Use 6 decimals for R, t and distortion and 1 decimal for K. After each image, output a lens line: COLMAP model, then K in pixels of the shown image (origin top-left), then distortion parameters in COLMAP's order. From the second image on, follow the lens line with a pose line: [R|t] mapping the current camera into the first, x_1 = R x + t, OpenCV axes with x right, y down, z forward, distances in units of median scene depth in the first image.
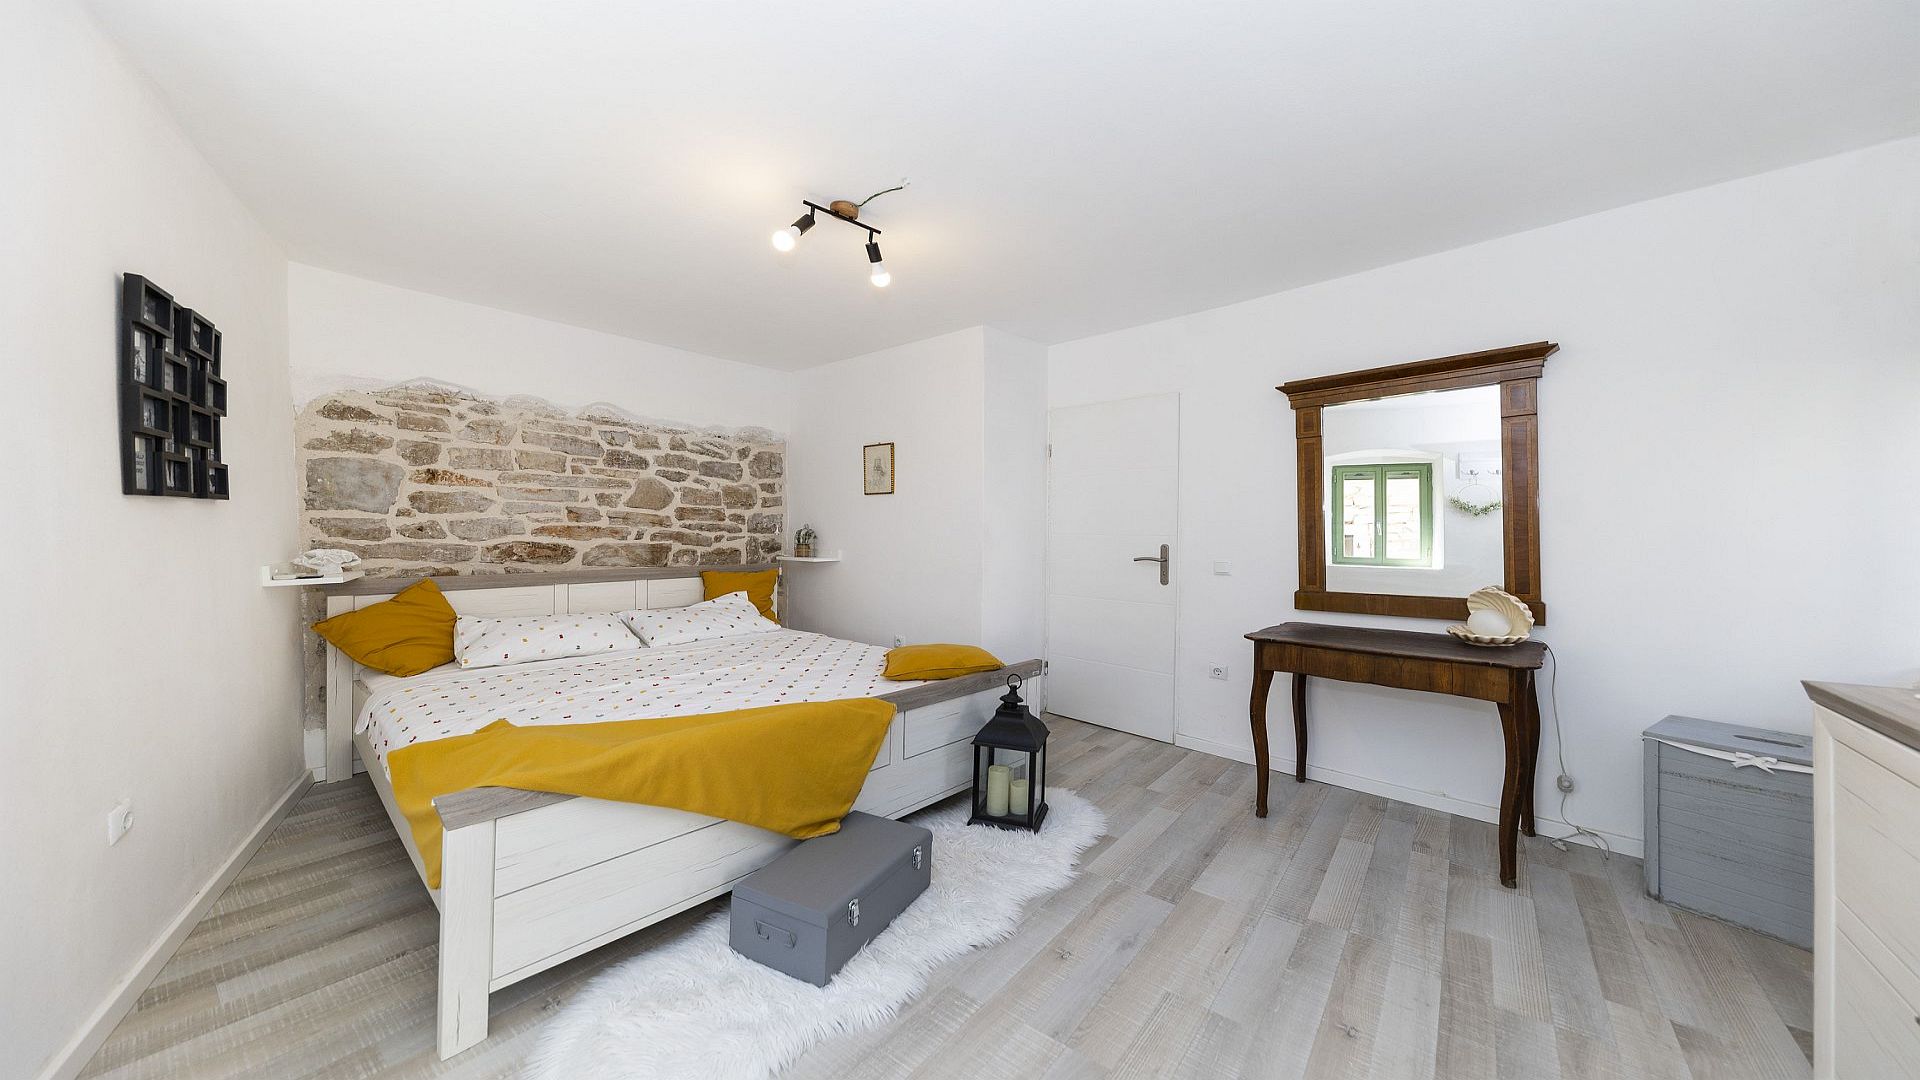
lens RADIAL K [[669.8, 0, 956.8], [0, 669.8, 524.4], [0, 0, 1]] dist [0.009369, -0.003017]
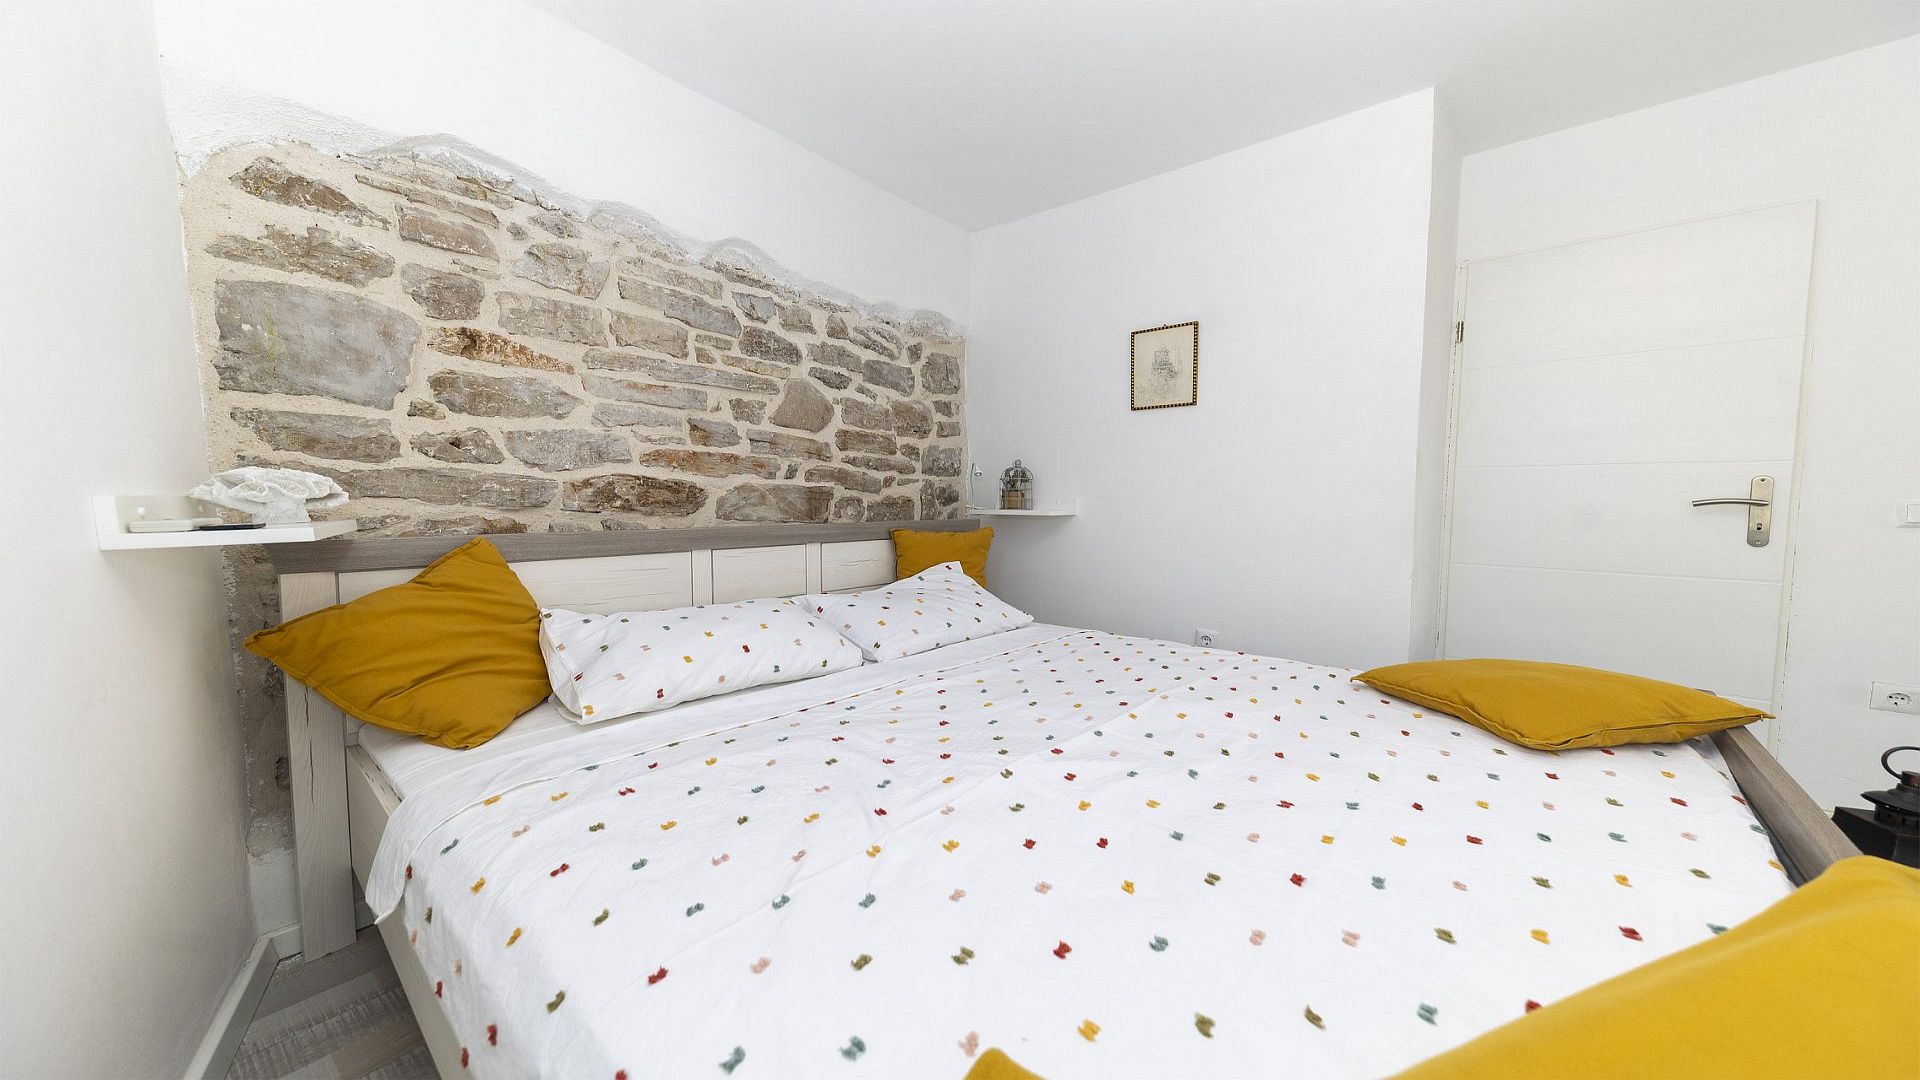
lens RADIAL K [[669.8, 0, 941.5], [0, 669.8, 539.0], [0, 0, 1]] dist [0.009369, -0.003017]
pose [[0.999638, -0.003957, 0.026607, -0.404291], [0.002257, 0.997971, 0.063623, 0.044515], [-0.026804, -0.063540, 0.997619, 0.433562]]
